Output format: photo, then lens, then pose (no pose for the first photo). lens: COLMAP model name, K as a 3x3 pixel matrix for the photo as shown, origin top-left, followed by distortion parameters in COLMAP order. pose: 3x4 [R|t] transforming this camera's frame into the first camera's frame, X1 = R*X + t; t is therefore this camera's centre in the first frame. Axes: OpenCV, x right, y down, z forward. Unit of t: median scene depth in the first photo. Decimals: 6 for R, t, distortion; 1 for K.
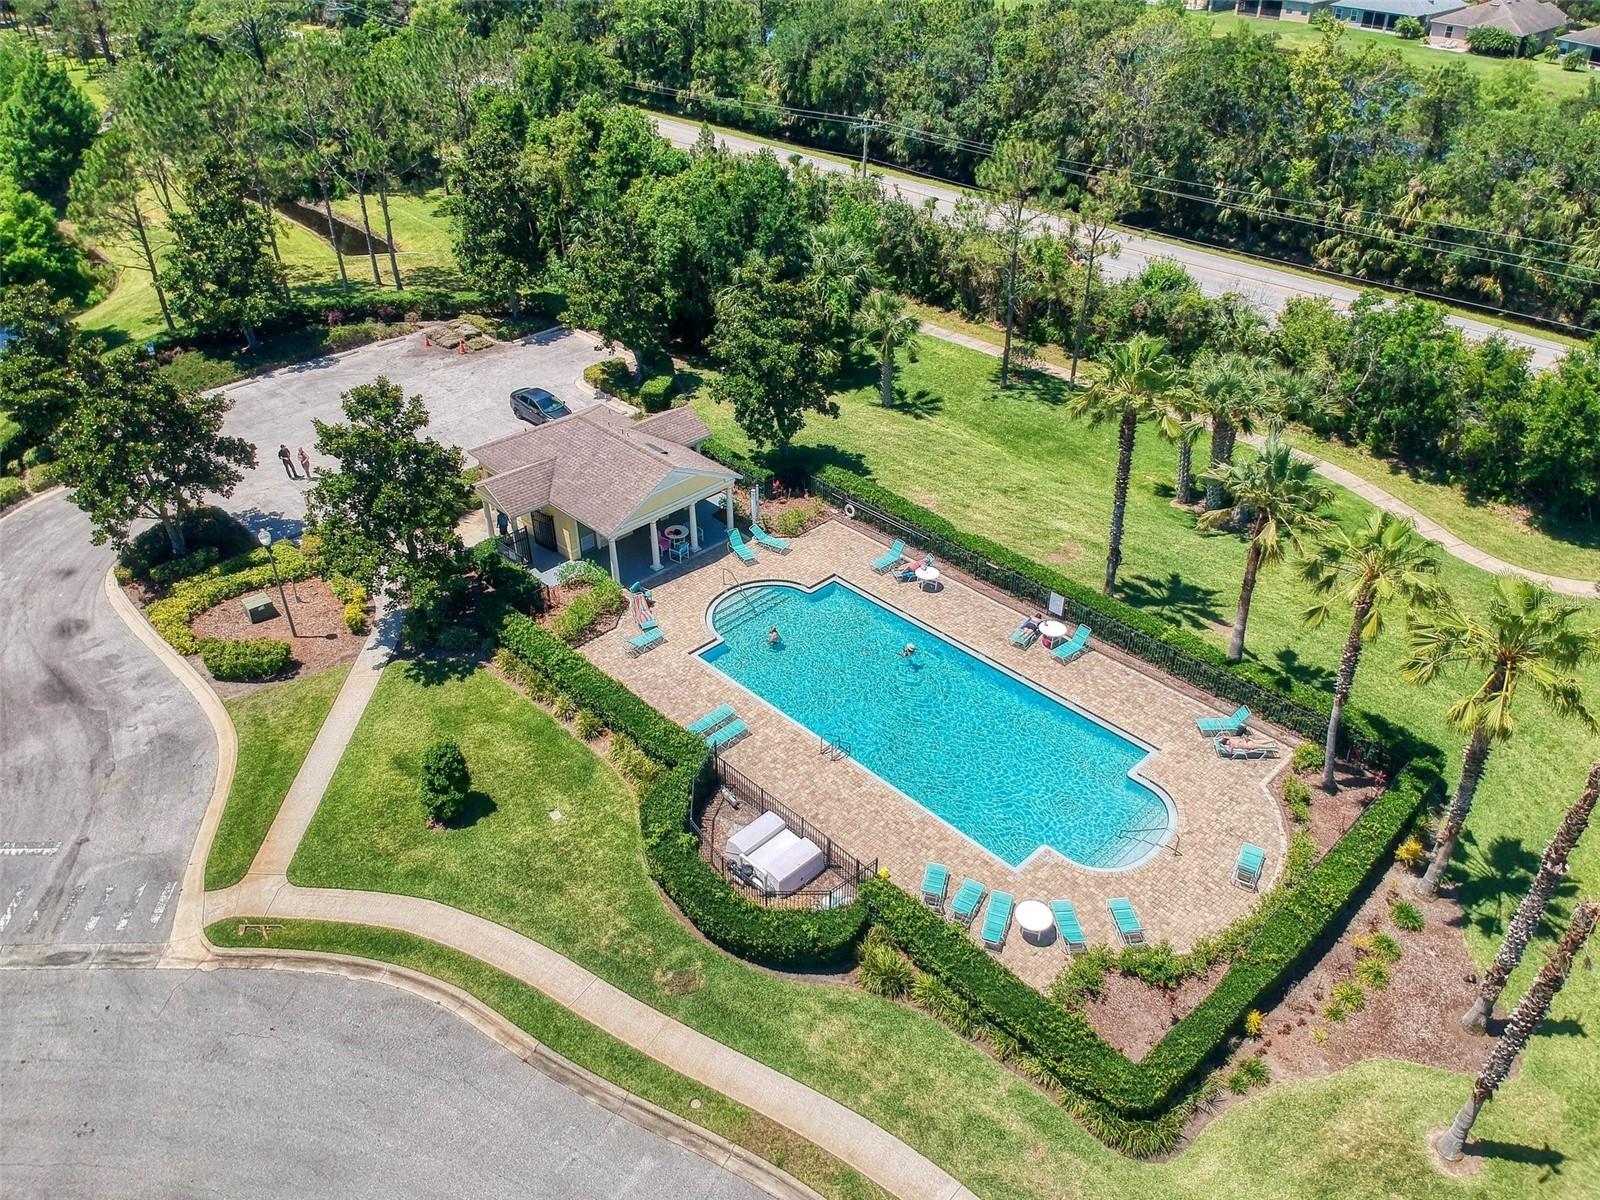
lens RADIAL K [[1173.3, 0, 811.3], [0, 1173.3, 585.4], [0, 0, 1]] dist [0.071595, -0.139524]
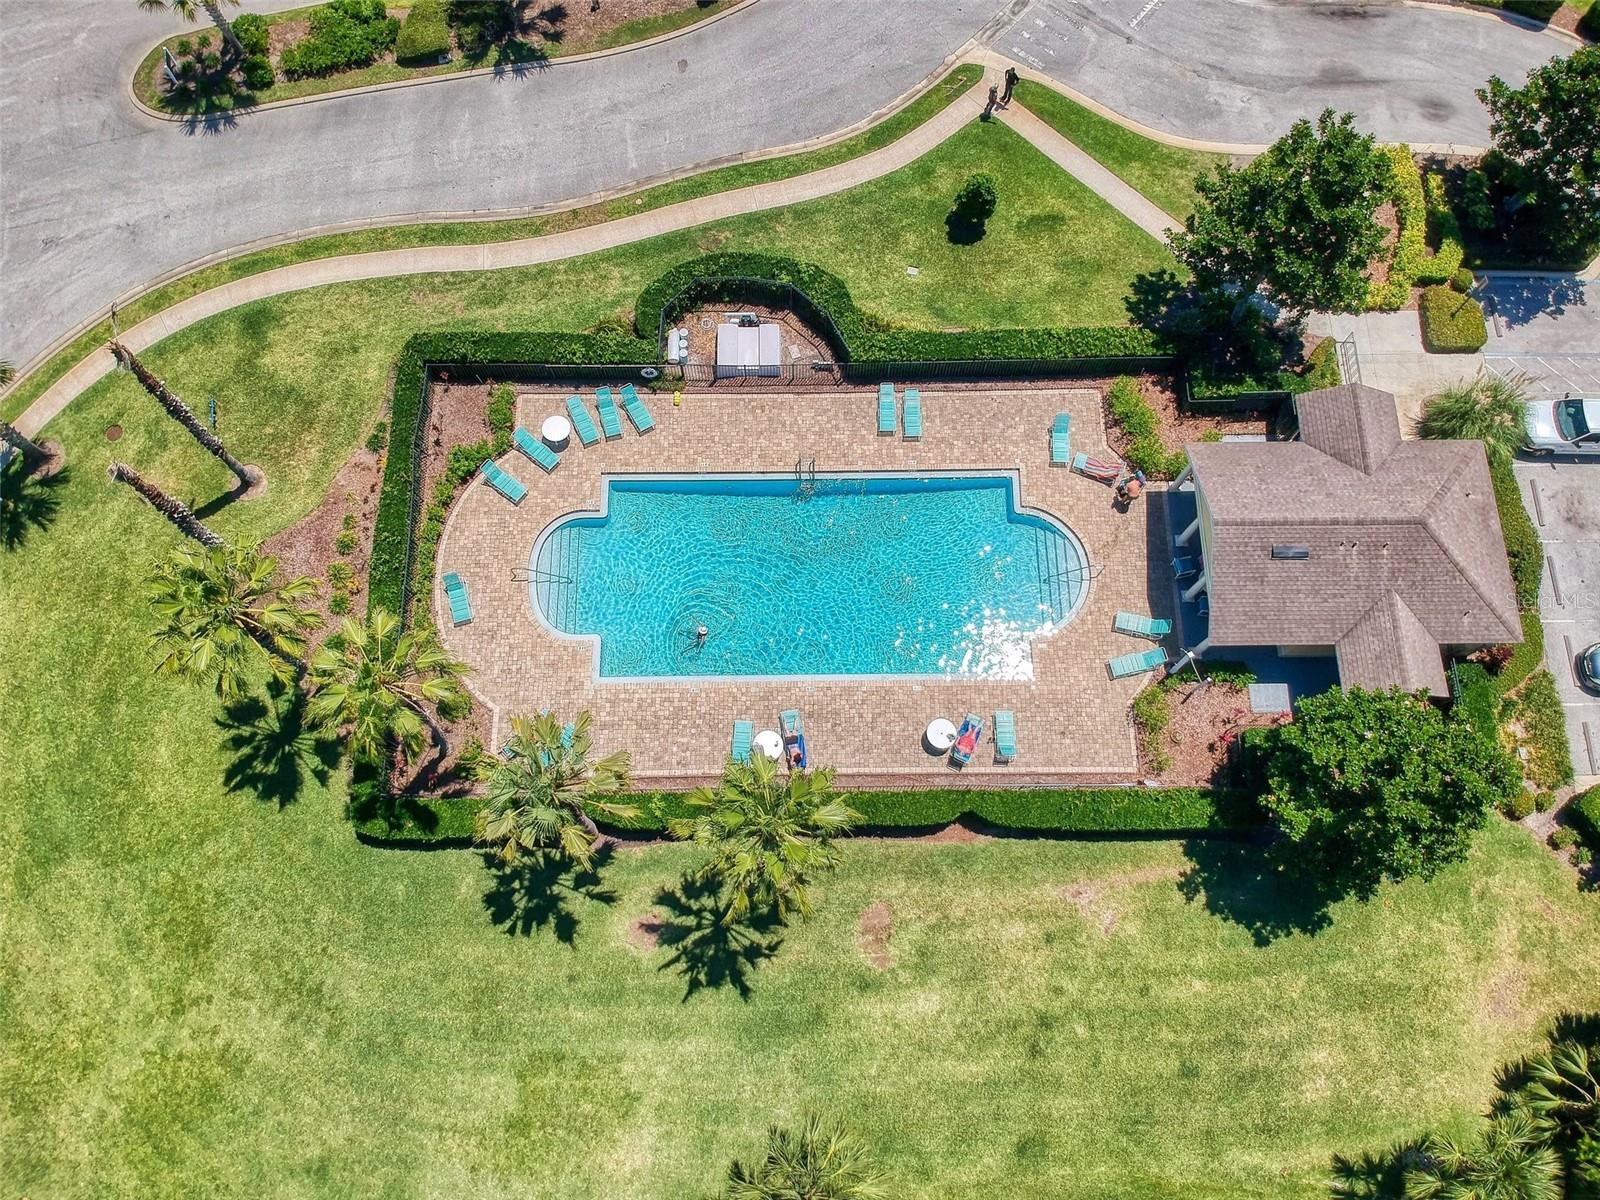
lens RADIAL K [[1173.3, 0, 810.4], [0, 1173.3, 621.4], [0, 0, 1]] dist [0.071595, -0.139524]
pose [[-0.697077, 0.683090, -0.217881, 0.299276], [-0.400562, -0.118982, 0.908512, -0.737041], [0.594671, 0.720577, 0.356559, 0.609091]]
